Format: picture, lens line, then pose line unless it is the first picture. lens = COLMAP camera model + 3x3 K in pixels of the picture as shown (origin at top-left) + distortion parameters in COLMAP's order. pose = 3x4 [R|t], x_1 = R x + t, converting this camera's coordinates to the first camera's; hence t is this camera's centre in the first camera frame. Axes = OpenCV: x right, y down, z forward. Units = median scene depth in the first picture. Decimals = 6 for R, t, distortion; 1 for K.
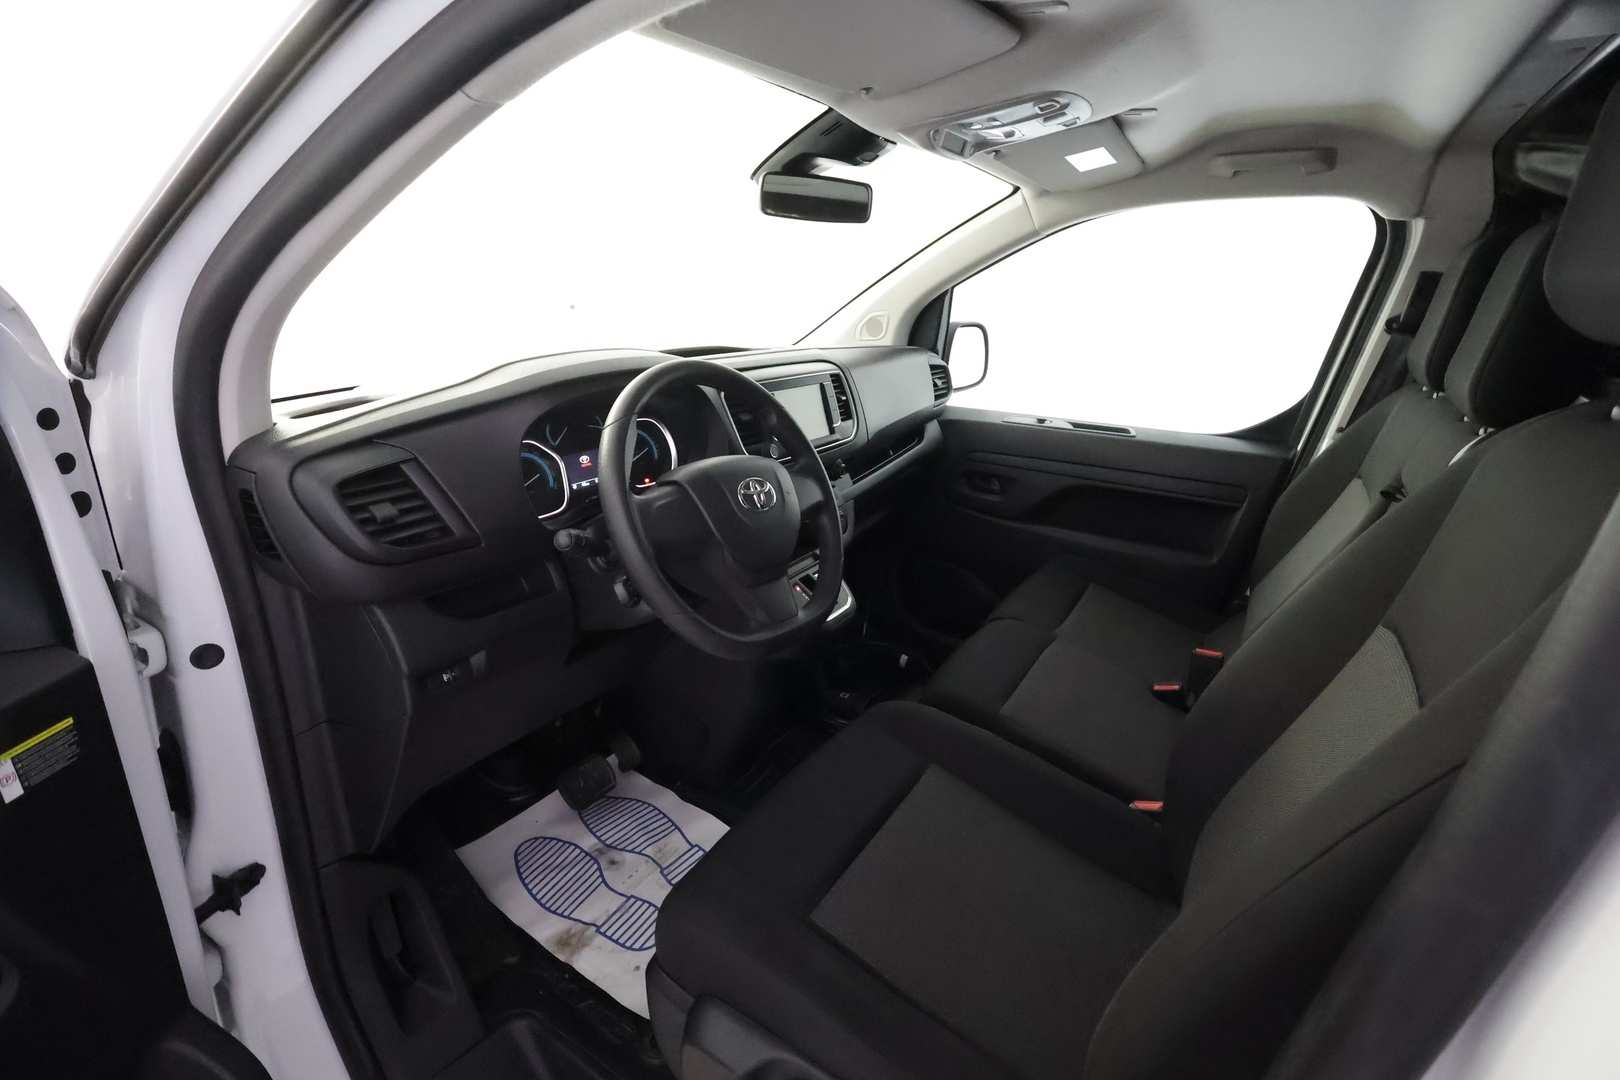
lens RADIAL K [[740.3, 0, 810.0], [0, 740.3, 540.0], [0, 0, 1]] dist [-0.001111, -0.000049]
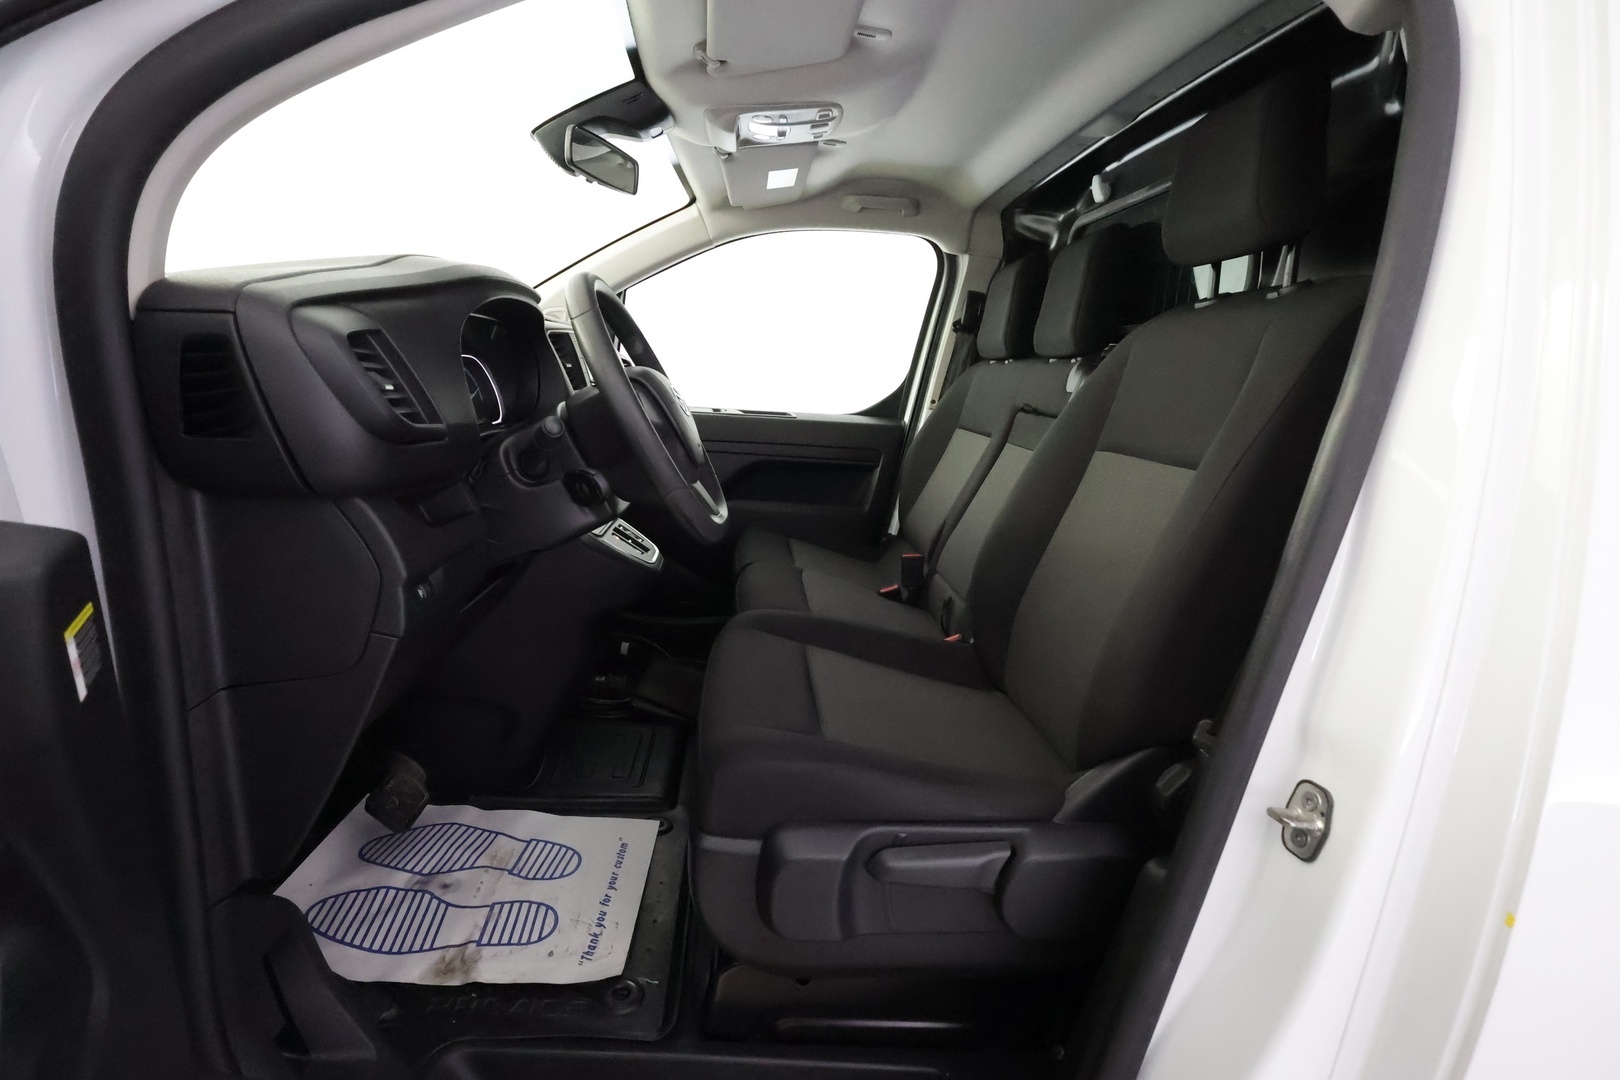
lens RADIAL K [[744.8, 0, 810.0], [0, 744.8, 540.0], [0, 0, 1]] dist [-0.000856, 0.000501]
pose [[0.800422, -0.110223, 0.589216, -0.379760], [0.159795, 0.986615, -0.032512, 0.135168], [-0.577745, 0.120177, 0.807321, 0.023662]]
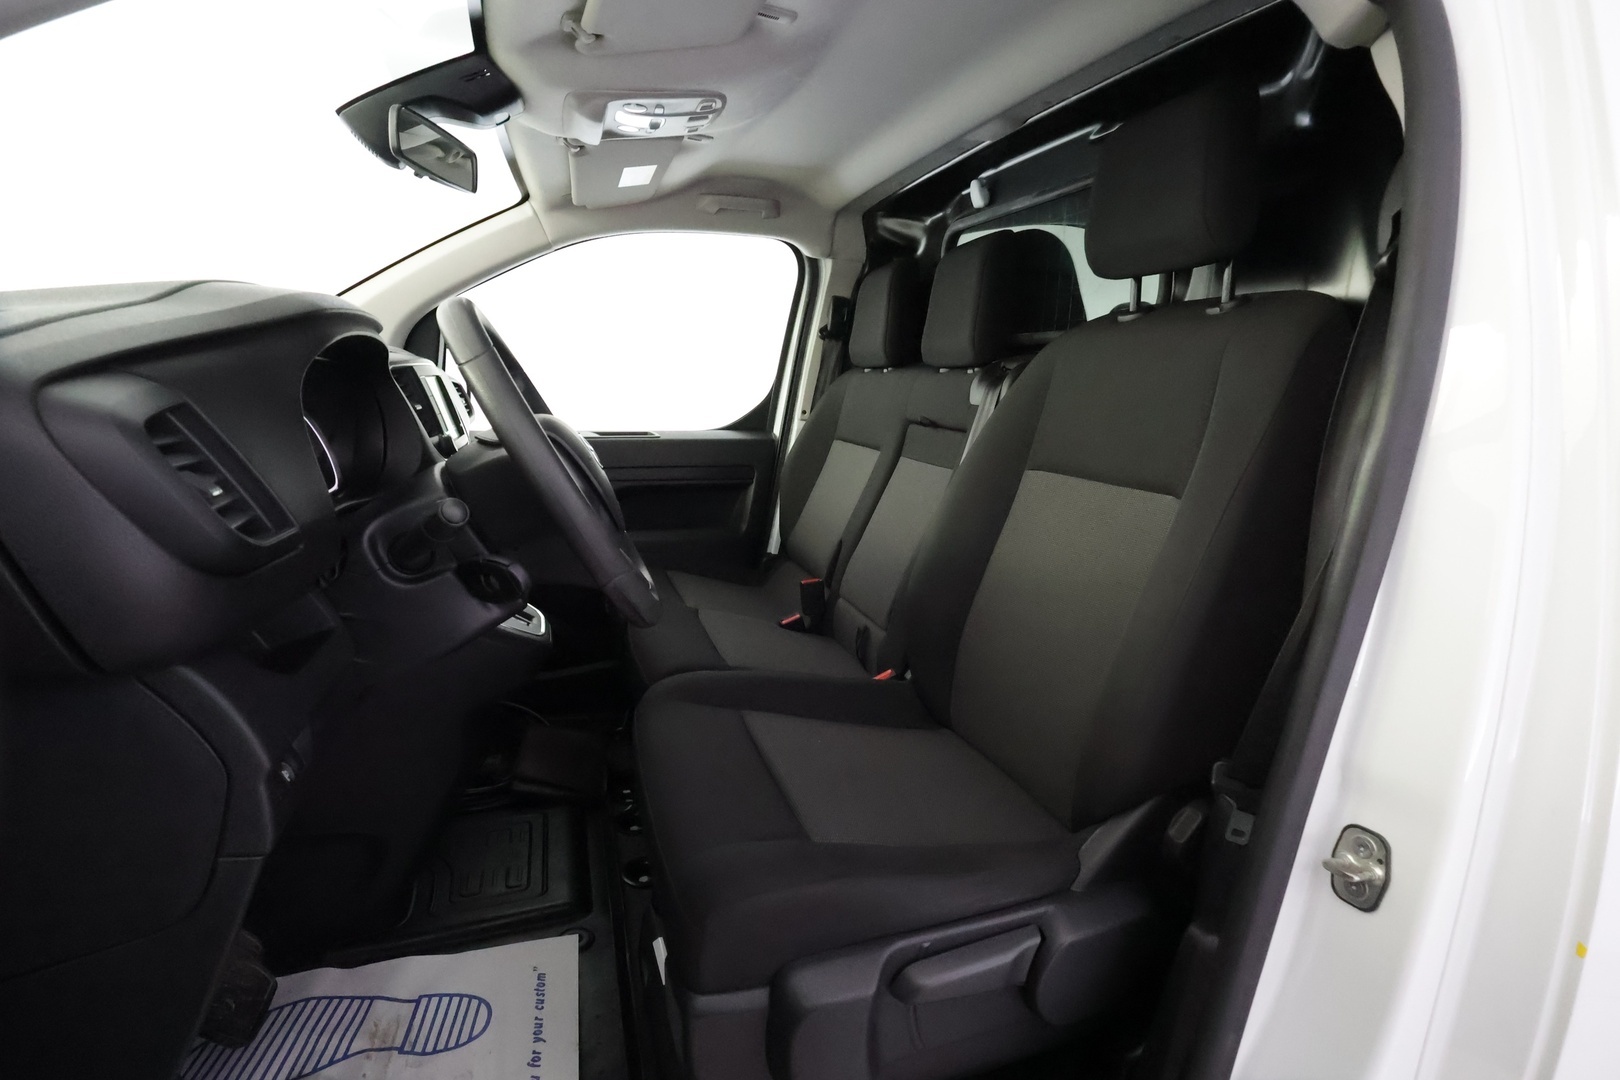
lens RADIAL K [[744.8, 0, 810.0], [0, 744.8, 540.0], [0, 0, 1]] dist [-0.000856, 0.000501]
pose [[0.630561, -0.178853, 0.755251, -0.387035], [0.249733, 0.968092, 0.020754, 0.057805], [-0.734865, 0.175524, 0.655107, 0.161464]]
